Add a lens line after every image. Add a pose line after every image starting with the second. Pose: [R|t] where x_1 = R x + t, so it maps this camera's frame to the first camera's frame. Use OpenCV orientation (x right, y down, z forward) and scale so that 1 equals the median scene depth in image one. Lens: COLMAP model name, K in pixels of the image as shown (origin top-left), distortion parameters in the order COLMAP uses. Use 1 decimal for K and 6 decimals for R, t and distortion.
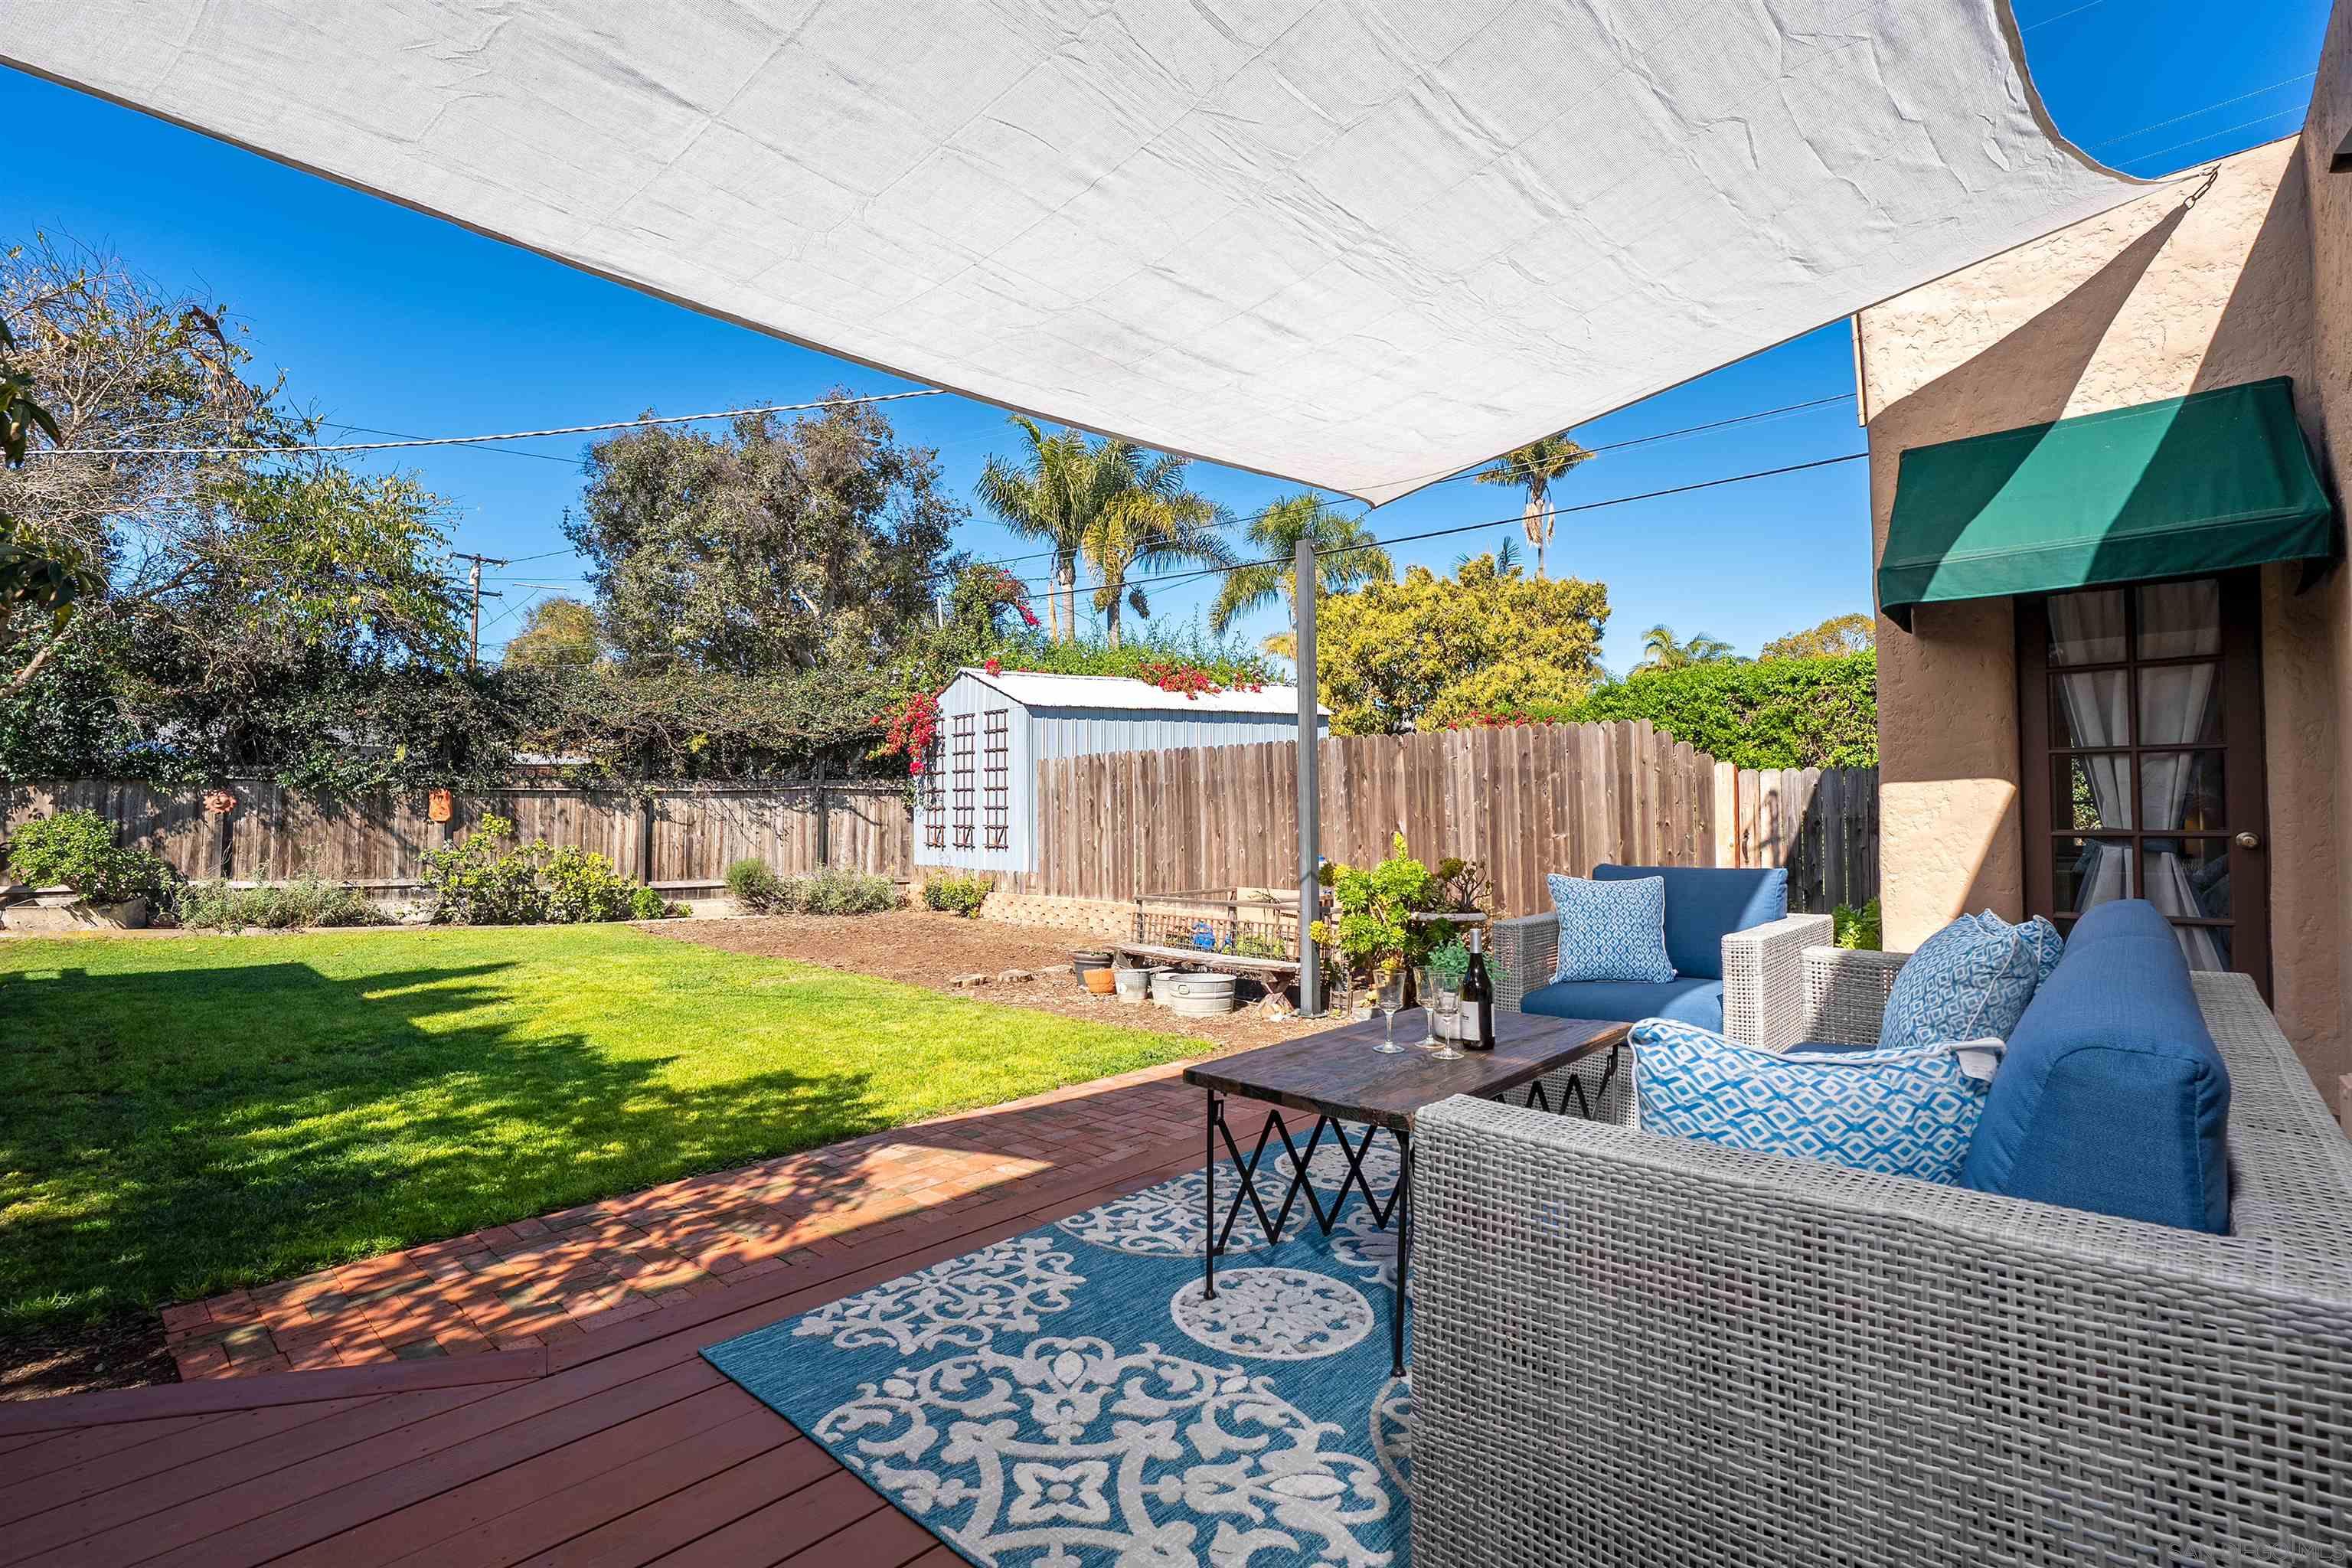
lens RADIAL K [[1130.6, 0, 1176.0], [0, 1130.6, 784.0], [0, 0, 1]] dist [-0.046078, 0.026668]
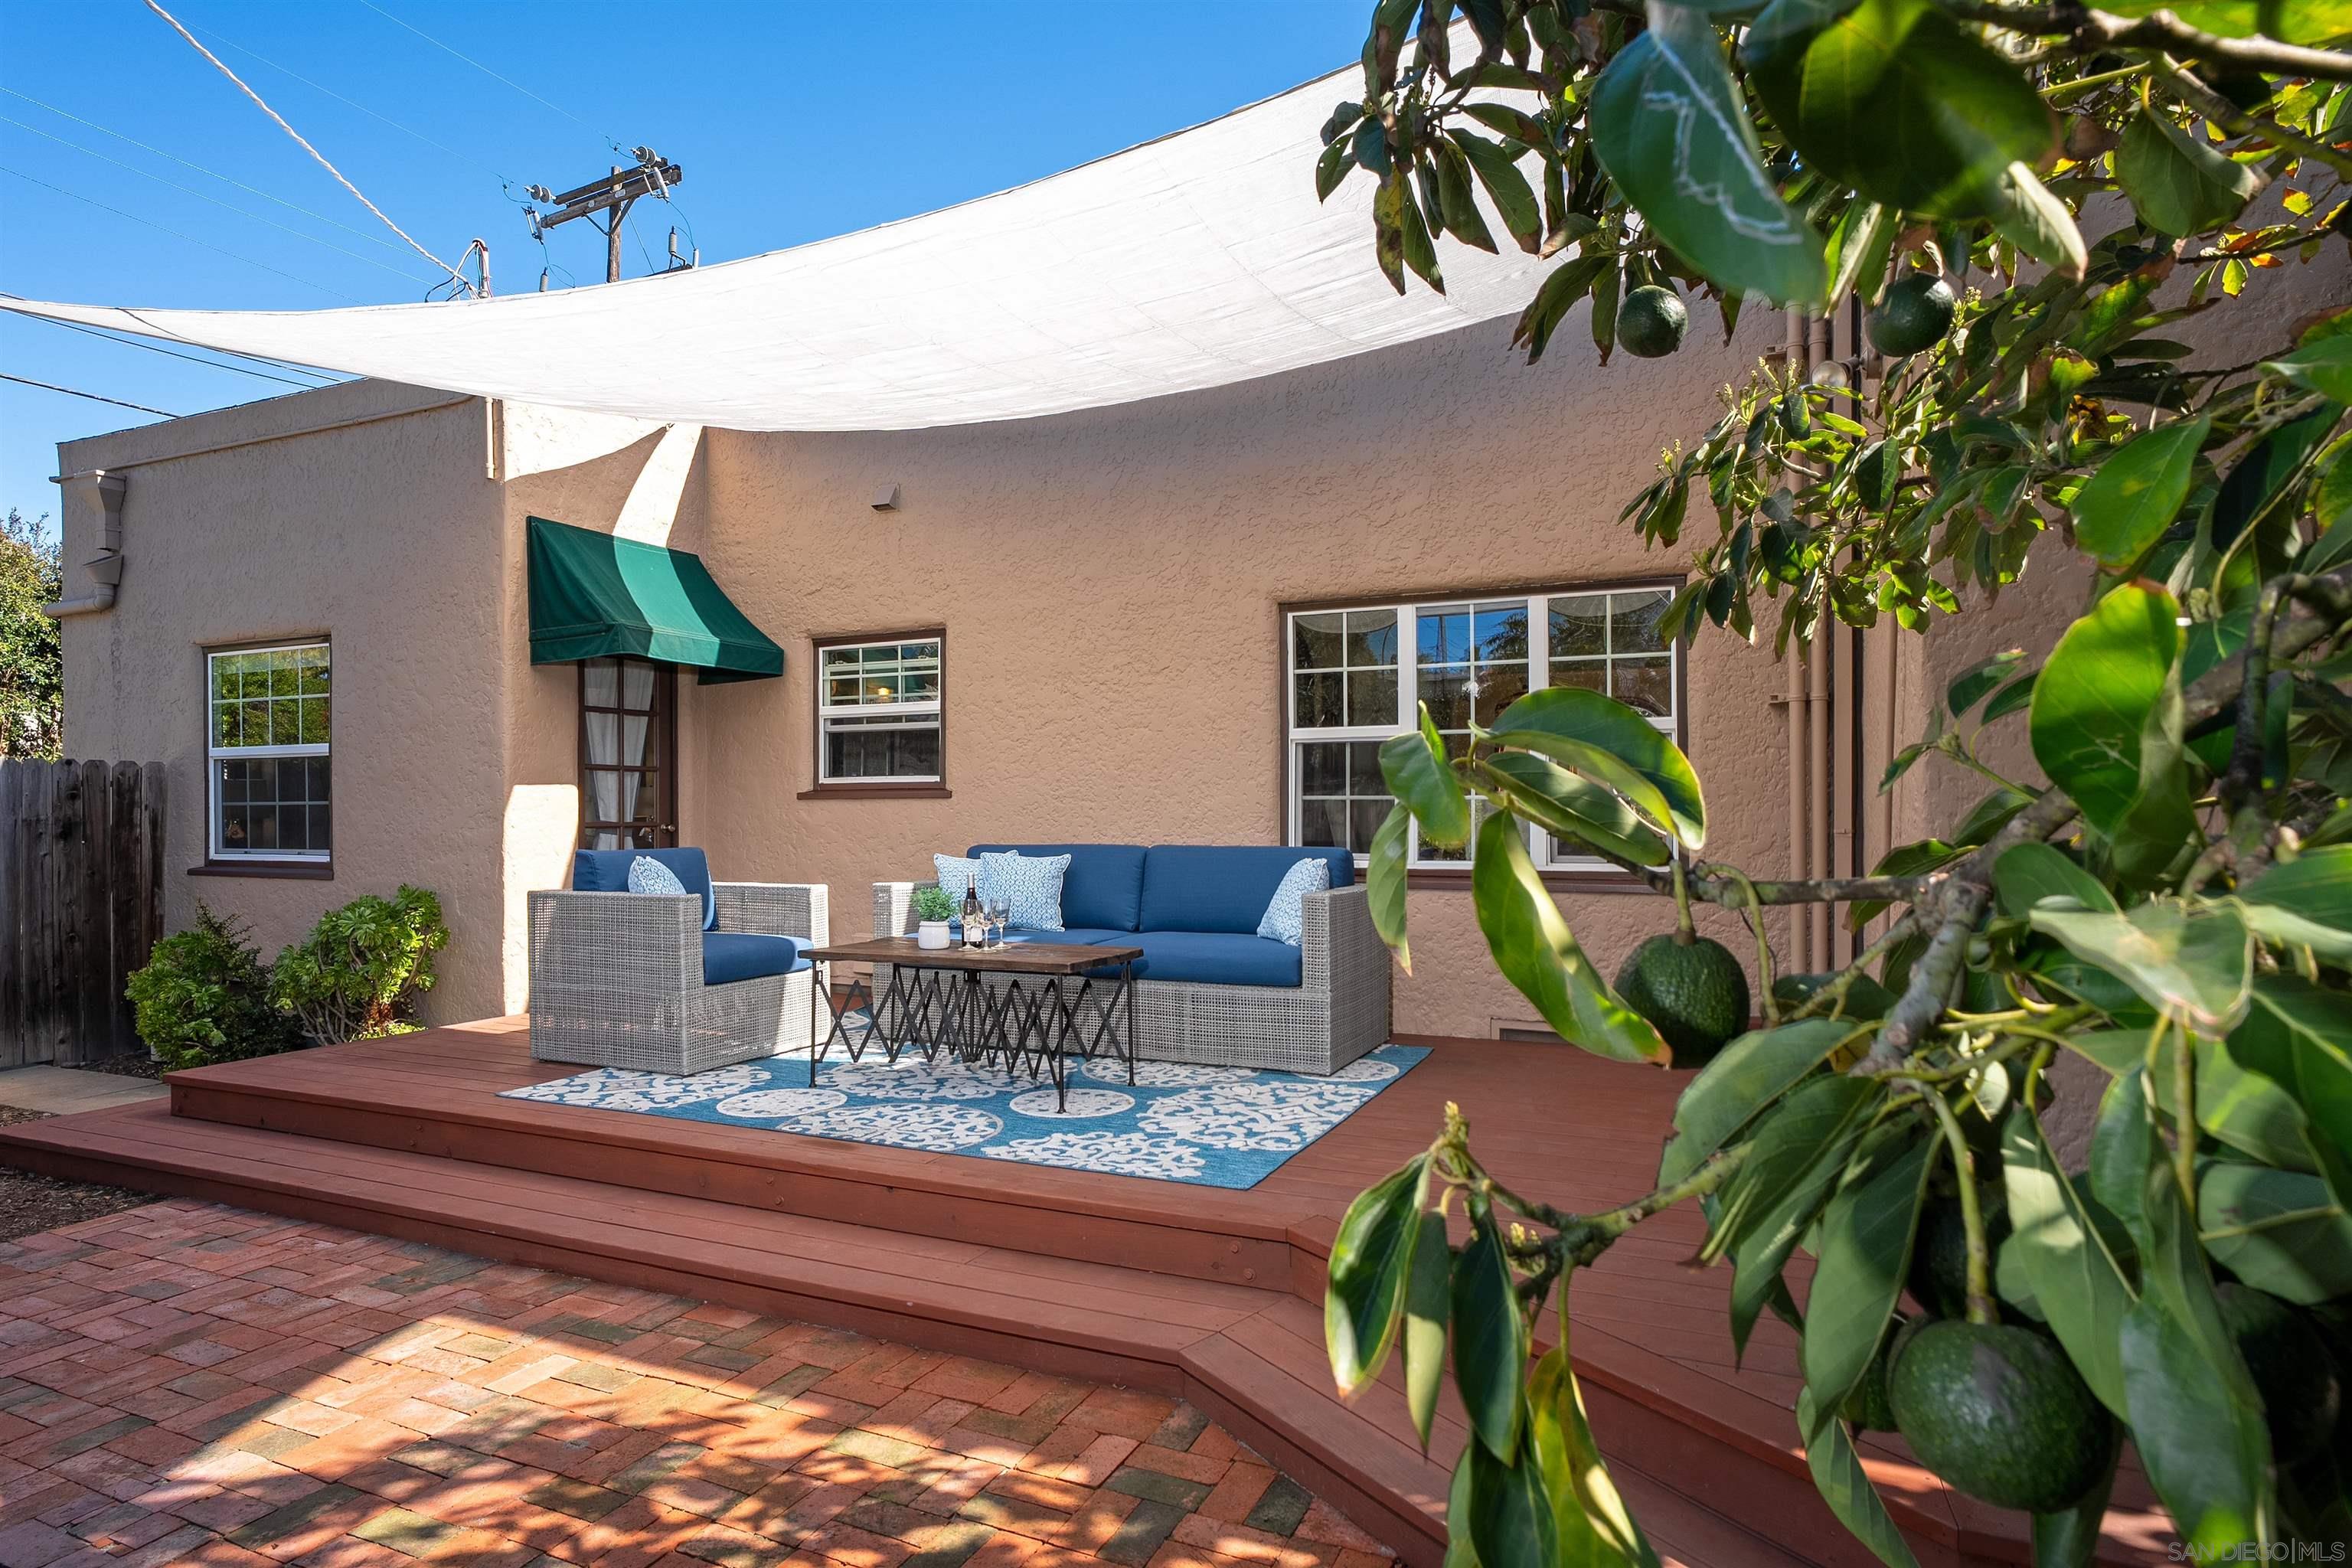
lens RADIAL K [[1273.1, 0, 1155.8], [0, 1273.1, 802.9], [0, 0, 1]] dist [-0.000550, 0.001160]
pose [[-0.321337, 0.019263, 0.946769, -1.013826], [-0.020227, 0.999425, -0.027199, 0.048781], [-0.946749, -0.027890, -0.320763, 0.881815]]
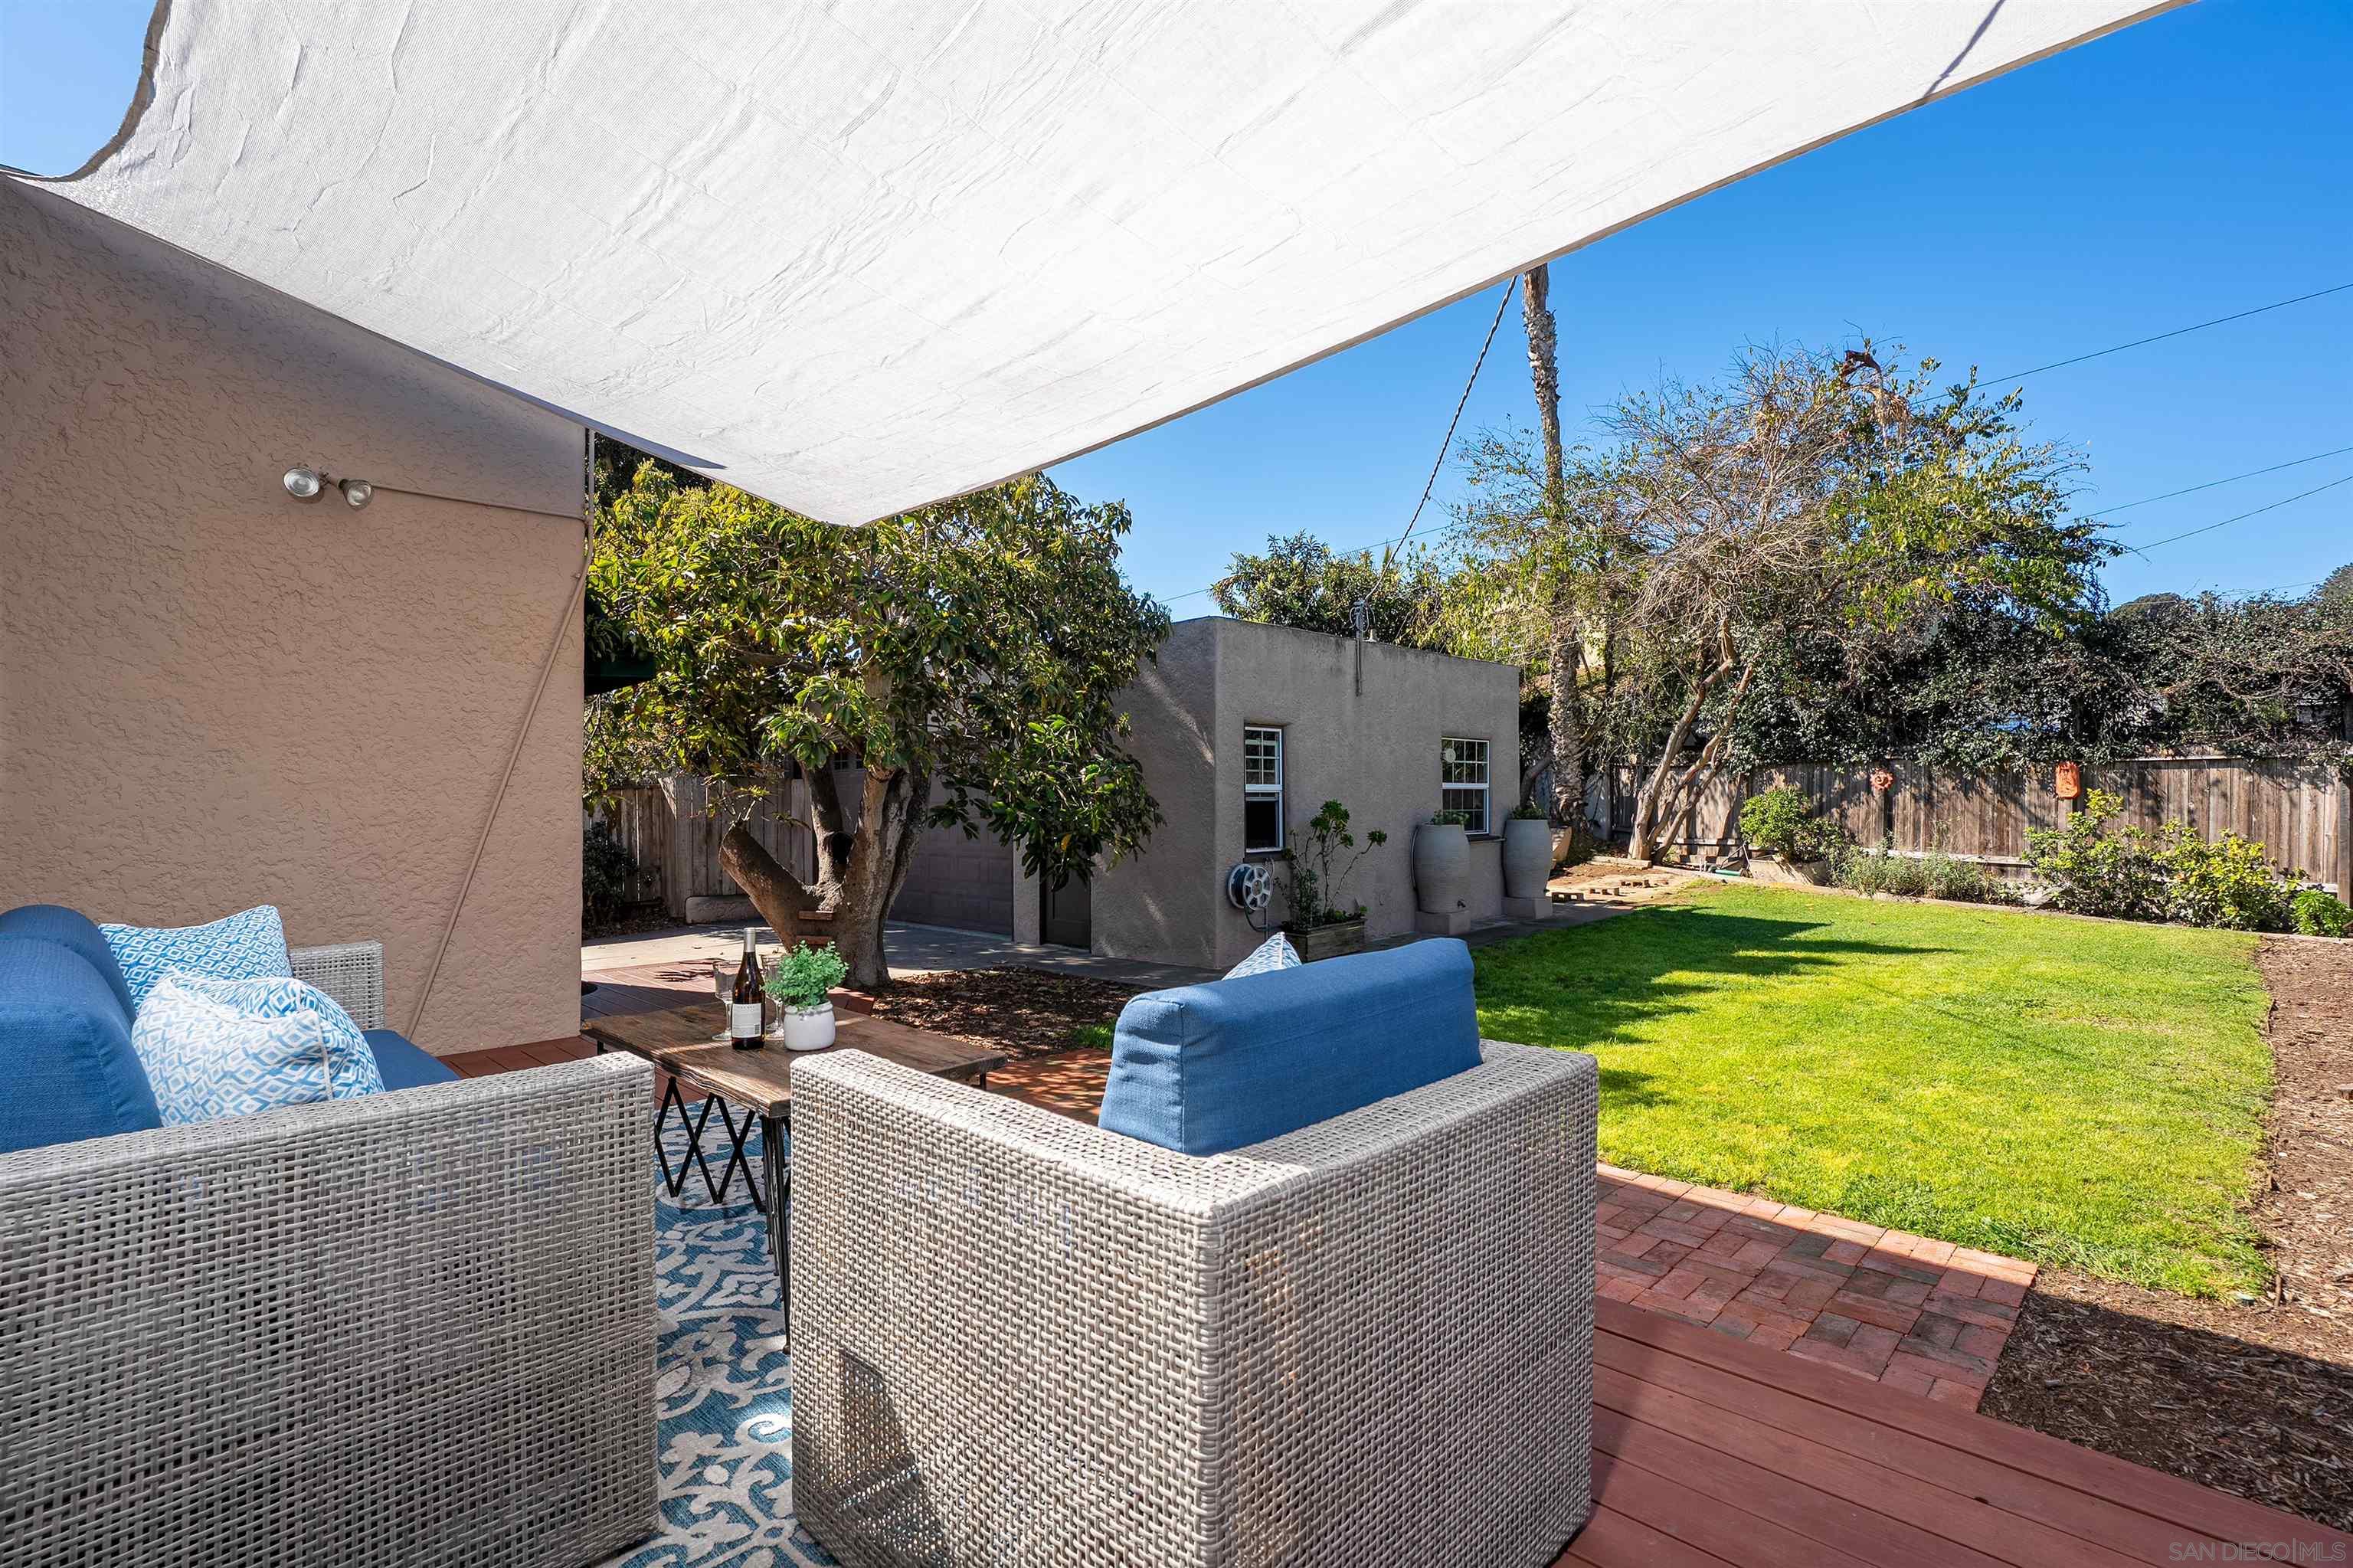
lens RADIAL K [[1111.1, 0, 1149.9], [0, 1111.1, 783.9], [0, 0, 1]] dist [-0.045466, 0.019264]
pose [[-0.032516, -0.004653, -0.999460, 0.832443], [0.033153, 0.999434, -0.005731, 0.008733], [0.998921, -0.033321, -0.032344, 0.900246]]
